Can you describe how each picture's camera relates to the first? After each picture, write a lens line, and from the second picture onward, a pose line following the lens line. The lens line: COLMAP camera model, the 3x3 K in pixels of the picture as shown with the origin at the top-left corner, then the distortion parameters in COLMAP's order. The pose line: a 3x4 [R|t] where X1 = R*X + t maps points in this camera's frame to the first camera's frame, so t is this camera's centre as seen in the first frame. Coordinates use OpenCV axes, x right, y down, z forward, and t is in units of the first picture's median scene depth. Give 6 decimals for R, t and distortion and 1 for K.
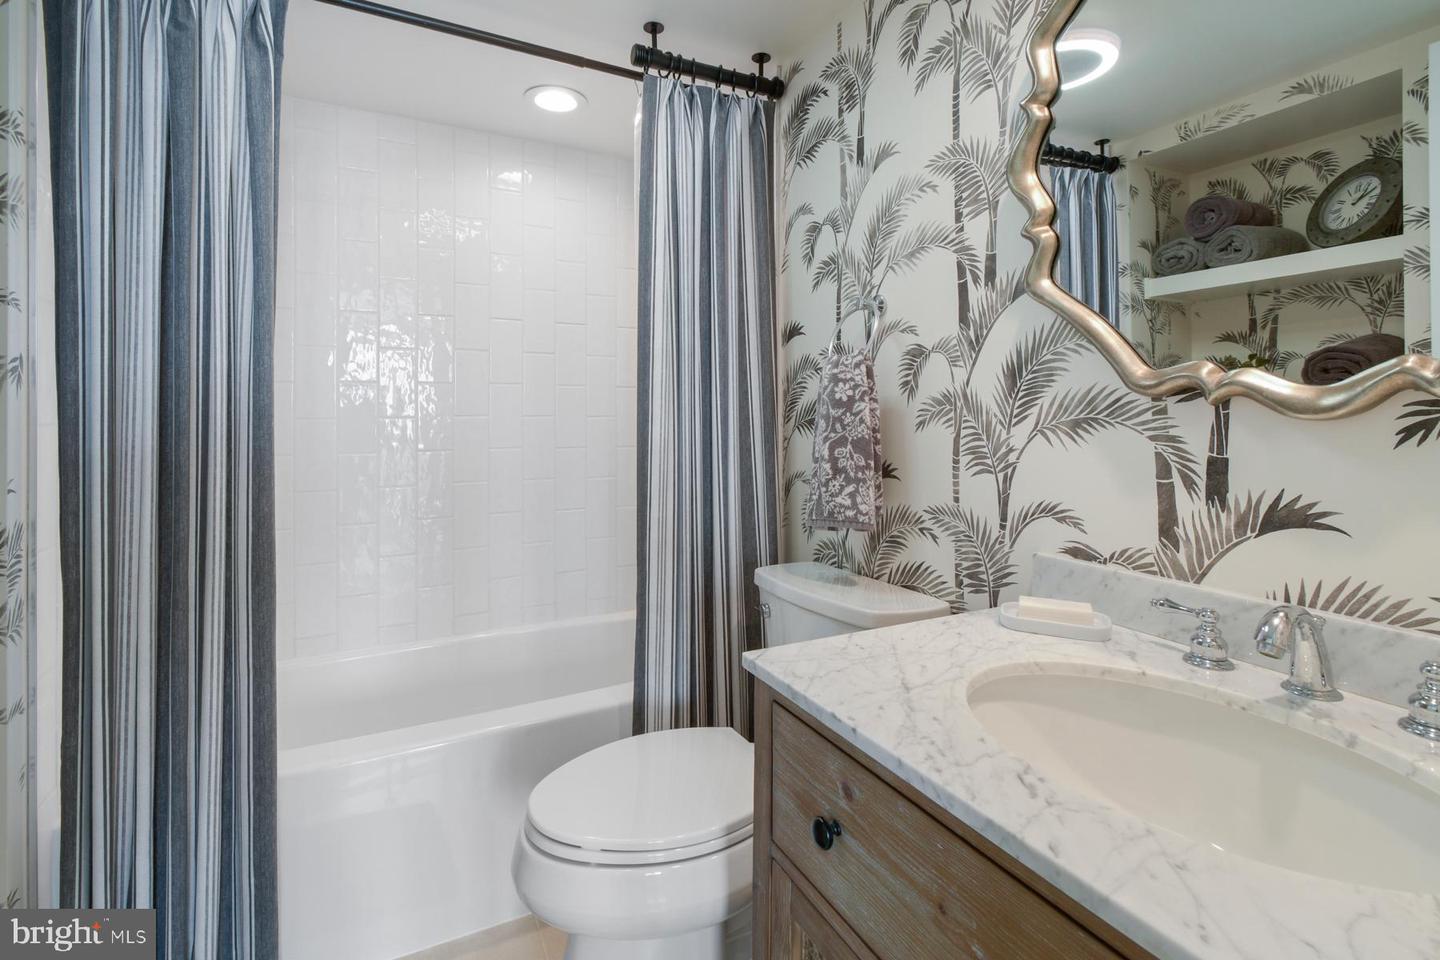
lens RADIAL K [[665.4, 0, 720.4], [0, 665.4, 415.0], [0, 0, 1]] dist [0.002413, -0.000960]
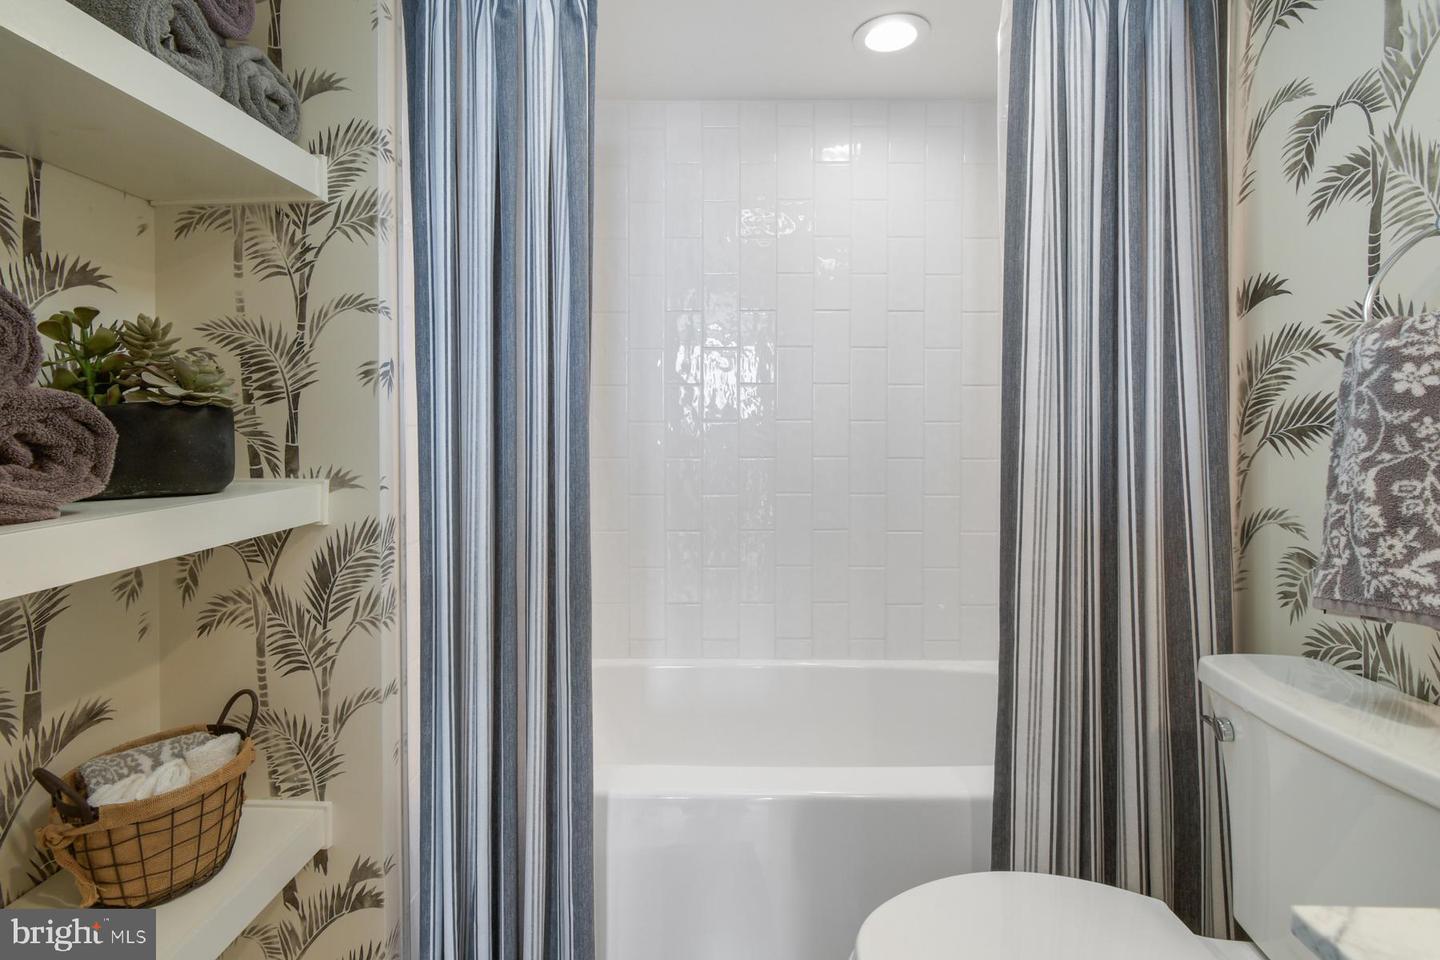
lens RADIAL K [[665.4, 0, 720.4], [0, 665.4, 415.0], [0, 0, 1]] dist [0.002413, -0.000960]
pose [[0.888575, 0.001479, -0.458729, -0.073187], [-0.004971, 0.999967, -0.006406, 0.001232], [0.458704, 0.007972, 0.888553, 0.232482]]
